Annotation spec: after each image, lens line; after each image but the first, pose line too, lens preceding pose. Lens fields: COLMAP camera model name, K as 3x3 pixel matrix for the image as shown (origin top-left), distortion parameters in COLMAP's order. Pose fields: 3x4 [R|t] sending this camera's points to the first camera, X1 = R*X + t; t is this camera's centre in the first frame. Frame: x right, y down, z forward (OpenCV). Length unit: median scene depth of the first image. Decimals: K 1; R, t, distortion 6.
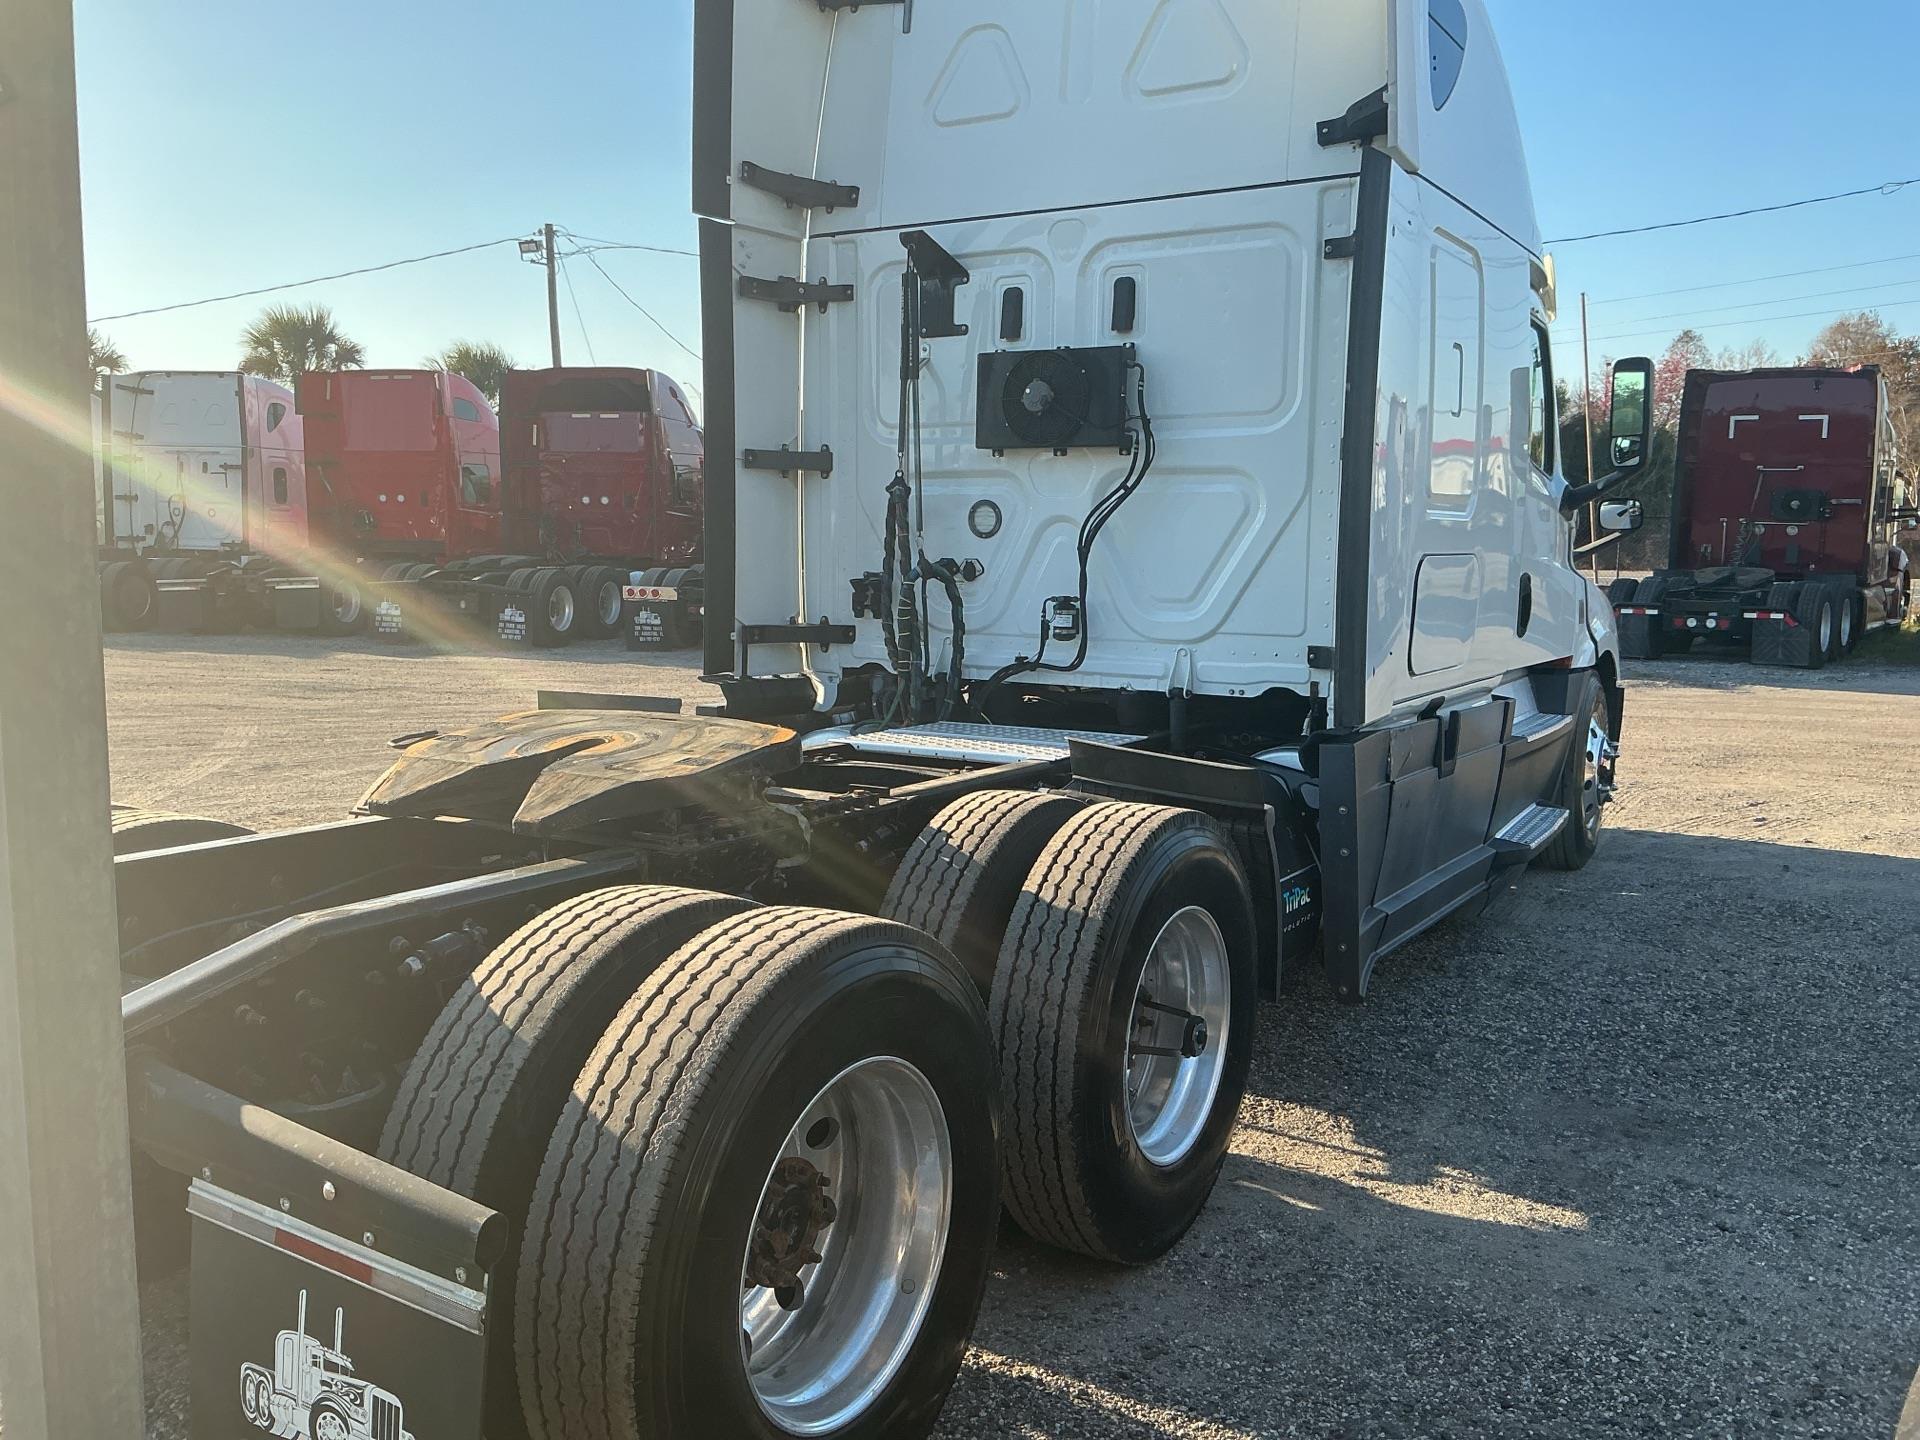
lens RADIAL K [[1582.2, 0, 949.6], [0, 1582.2, 723.5], [0, 0, 1]] dist [0.054763, -0.109585]
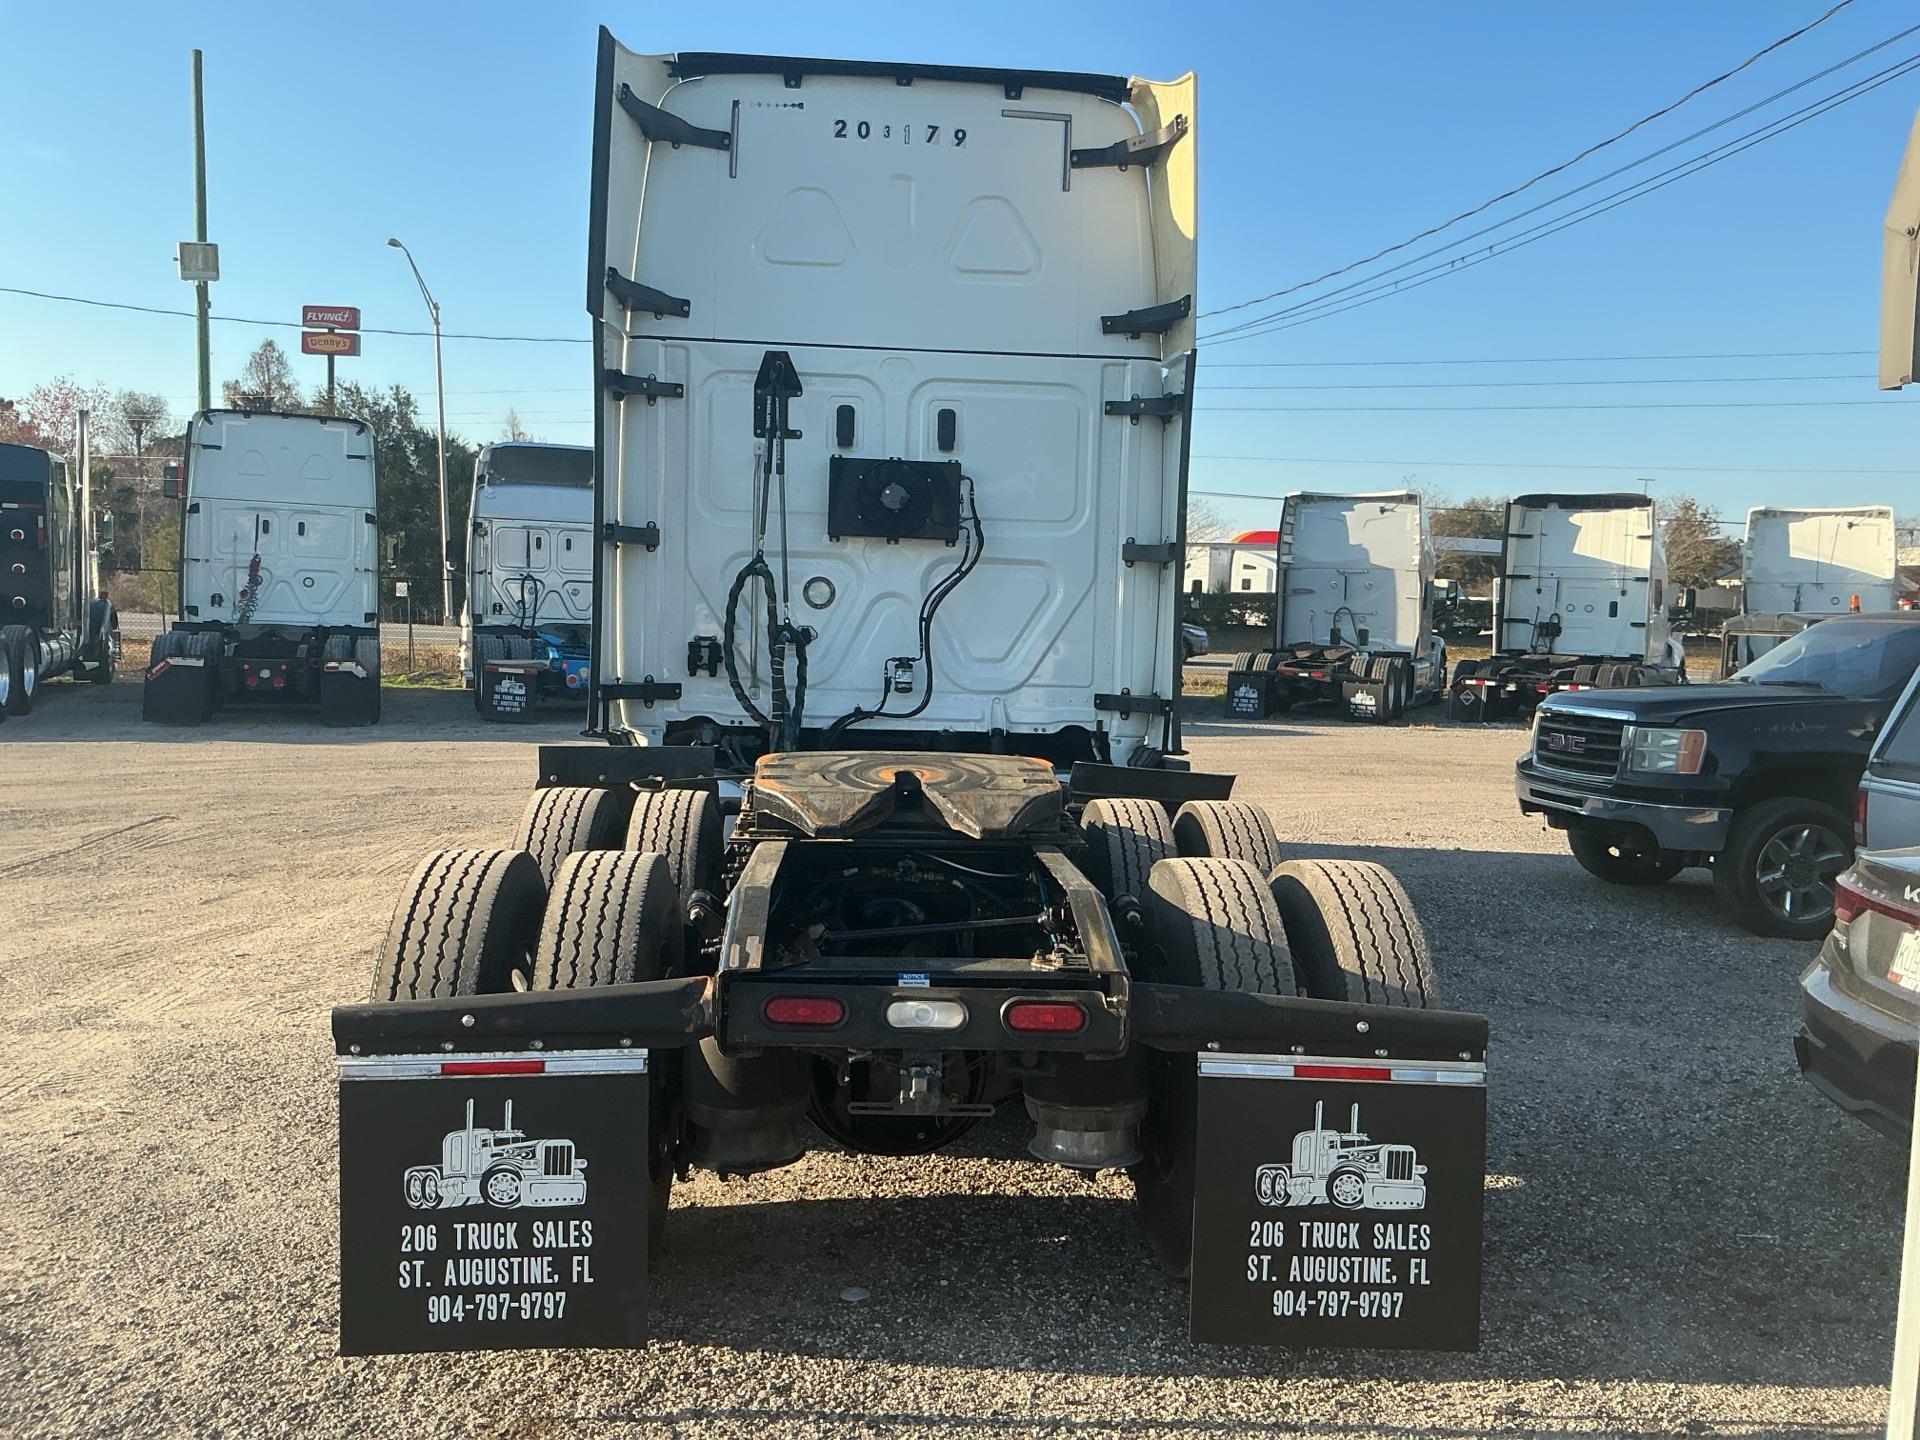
lens RADIAL K [[1582.2, 0, 963.5], [0, 1582.2, 719.6], [0, 0, 1]] dist [0.054763, -0.109585]
pose [[0.812100, -0.023112, 0.583060, -0.601531], [0.046734, 0.998582, -0.025510, 0.002031], [-0.581643, 0.047966, 0.812028, -0.030292]]
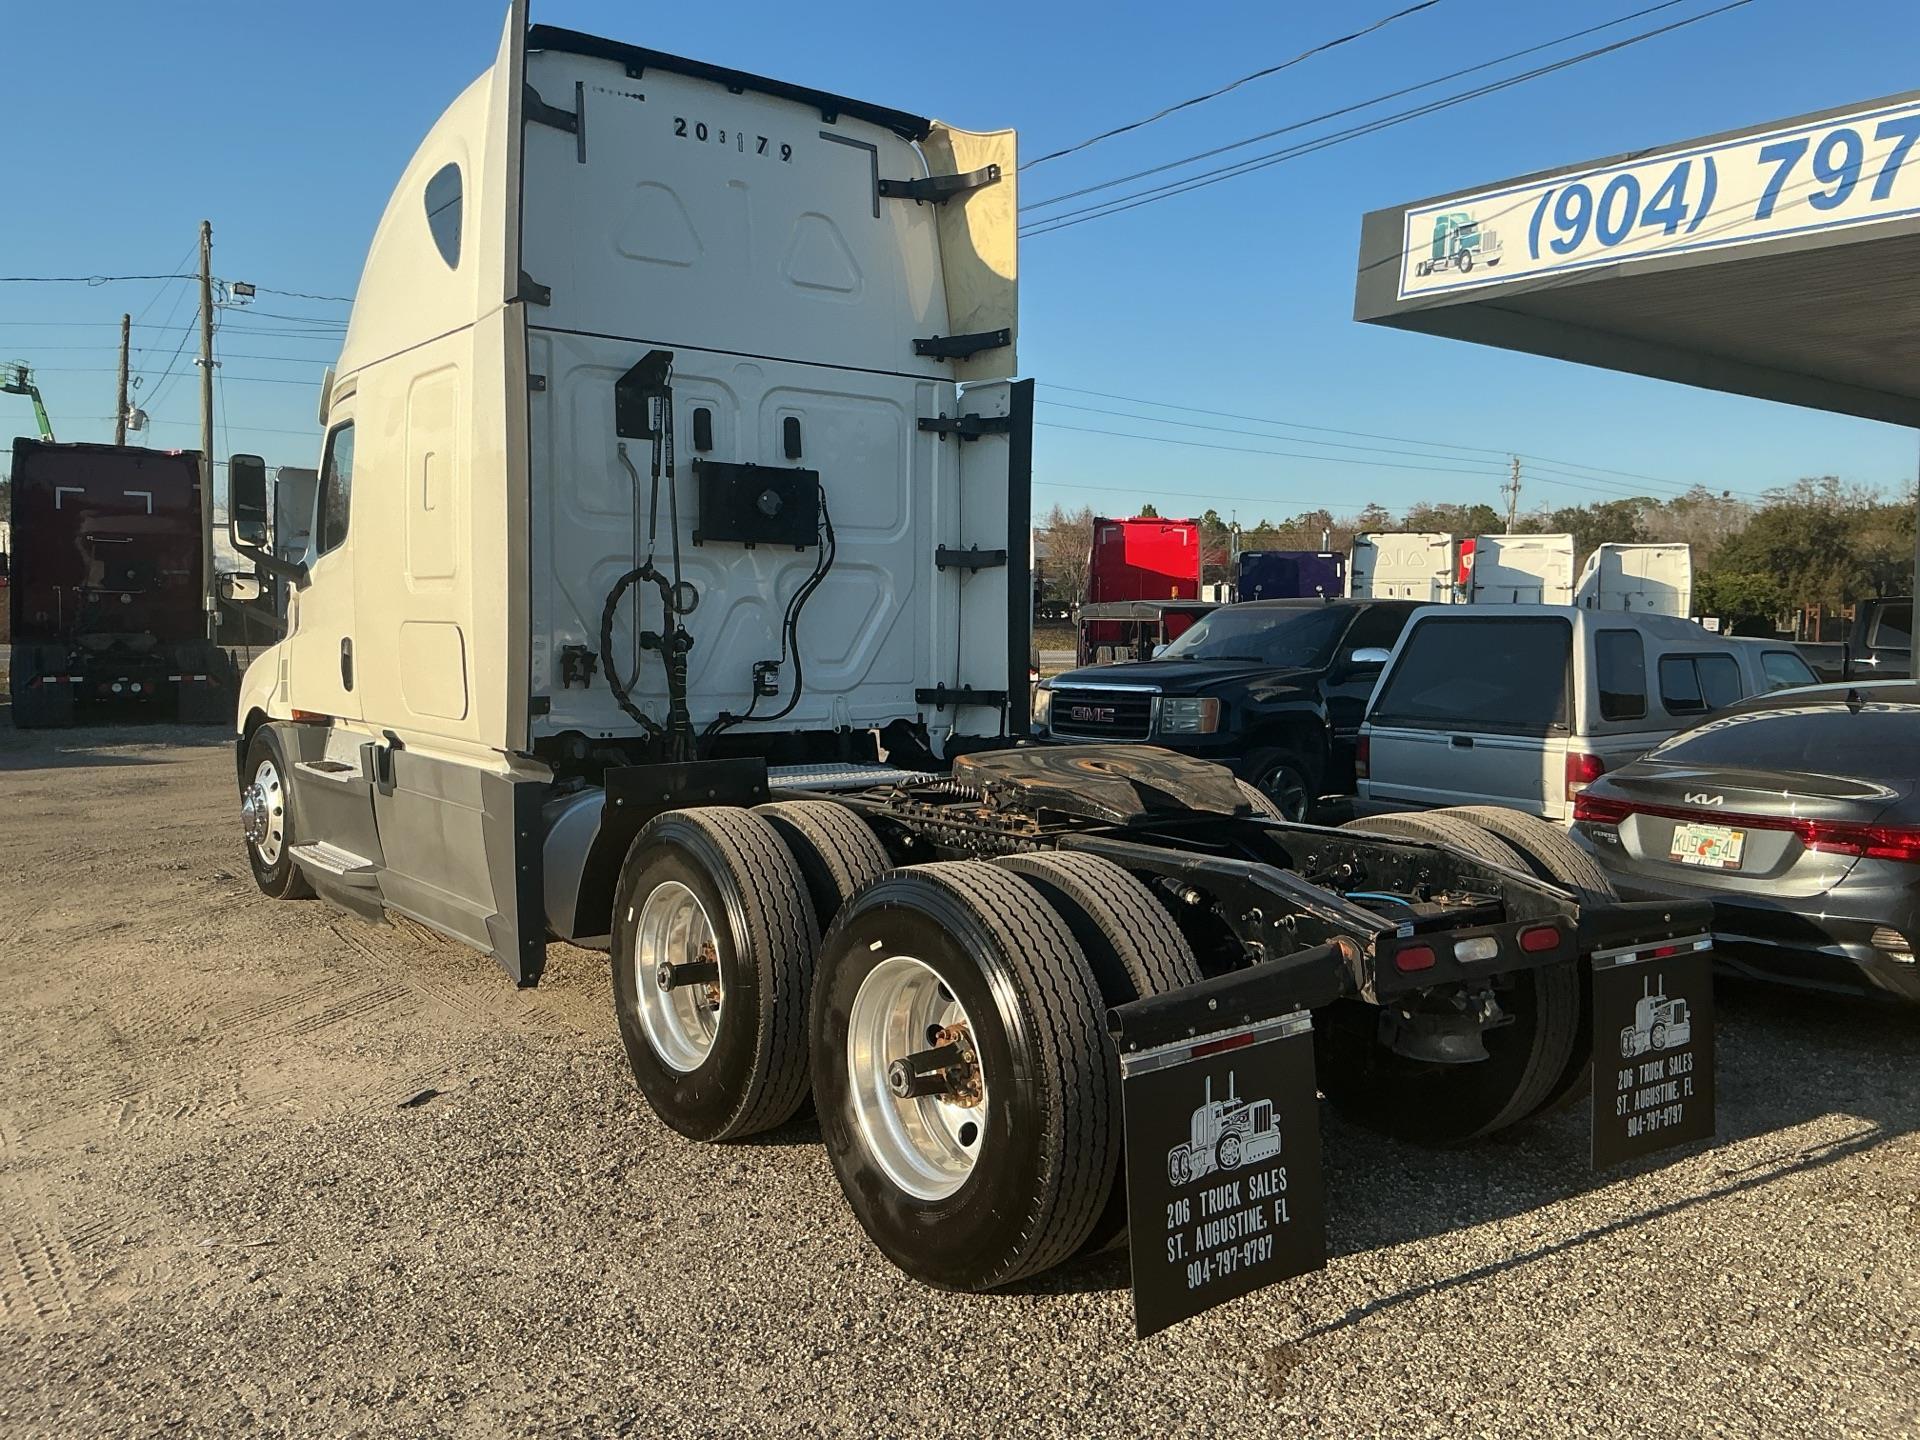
lens RADIAL K [[1582.2, 0, 961.0], [0, 1582.2, 714.8], [0, 0, 1]] dist [0.054763, -0.109585]
pose [[0.367412, -0.059755, 0.928137, -1.021920], [0.101606, 0.994540, 0.023809, -0.051156], [-0.924492, 0.085557, 0.371477, 0.388054]]
